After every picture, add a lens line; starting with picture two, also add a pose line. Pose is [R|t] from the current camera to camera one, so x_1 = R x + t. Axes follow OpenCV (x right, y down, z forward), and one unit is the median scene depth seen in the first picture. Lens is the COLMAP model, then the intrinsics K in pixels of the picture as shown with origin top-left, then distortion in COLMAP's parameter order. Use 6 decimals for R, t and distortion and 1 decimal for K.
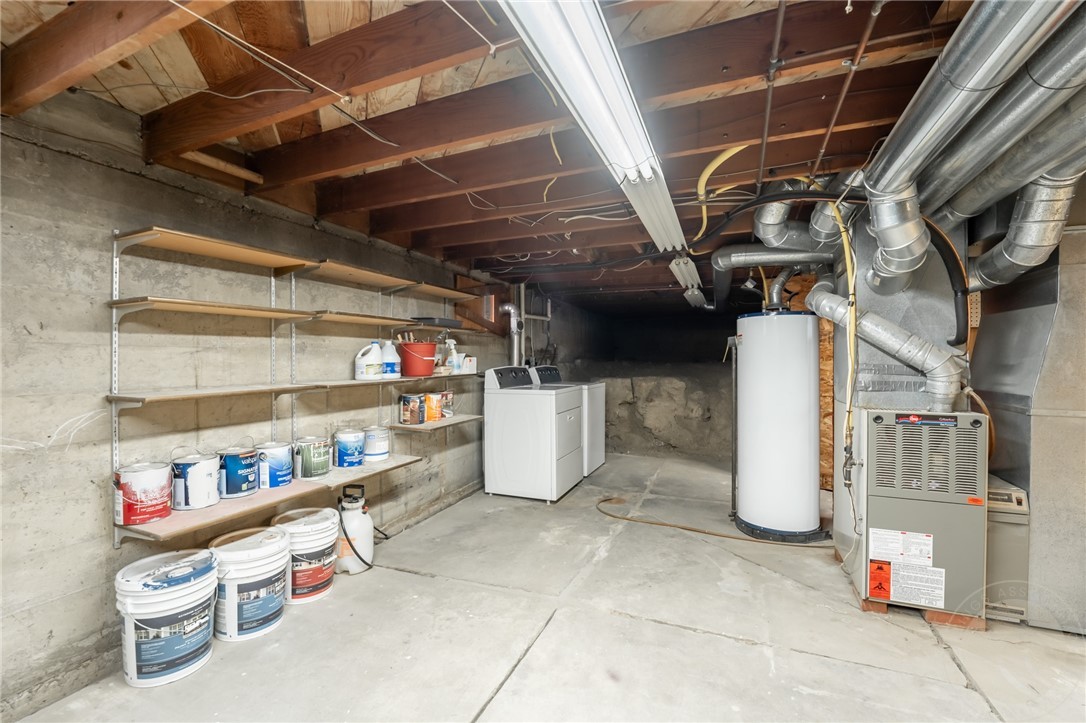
lens RADIAL K [[450.1, 0, 542.5], [0, 450.1, 361.3], [0, 0, 1]] dist [-0.029192, 0.003629]
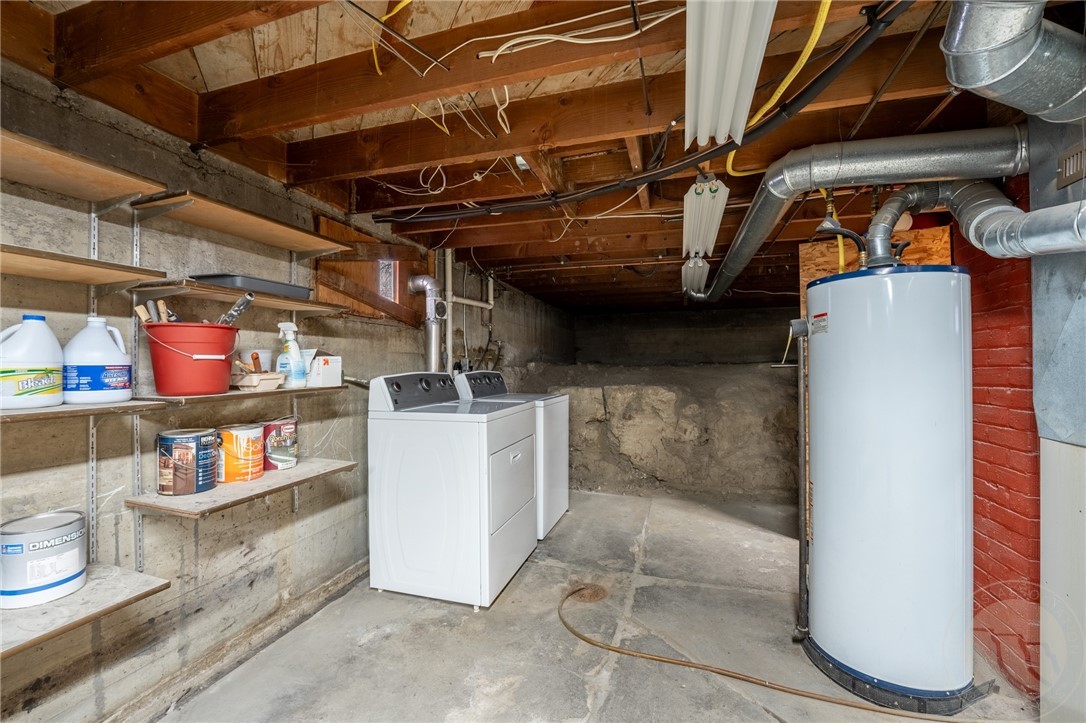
lens RADIAL K [[450.1, 0, 542.5], [0, 450.1, 361.3], [0, 0, 1]] dist [-0.029192, 0.003629]
pose [[0.995441, -0.000696, 0.095382, 0.038428], [0.001631, 0.999951, -0.009724, 0.002272], [-0.095370, 0.009835, 0.995393, 0.368616]]
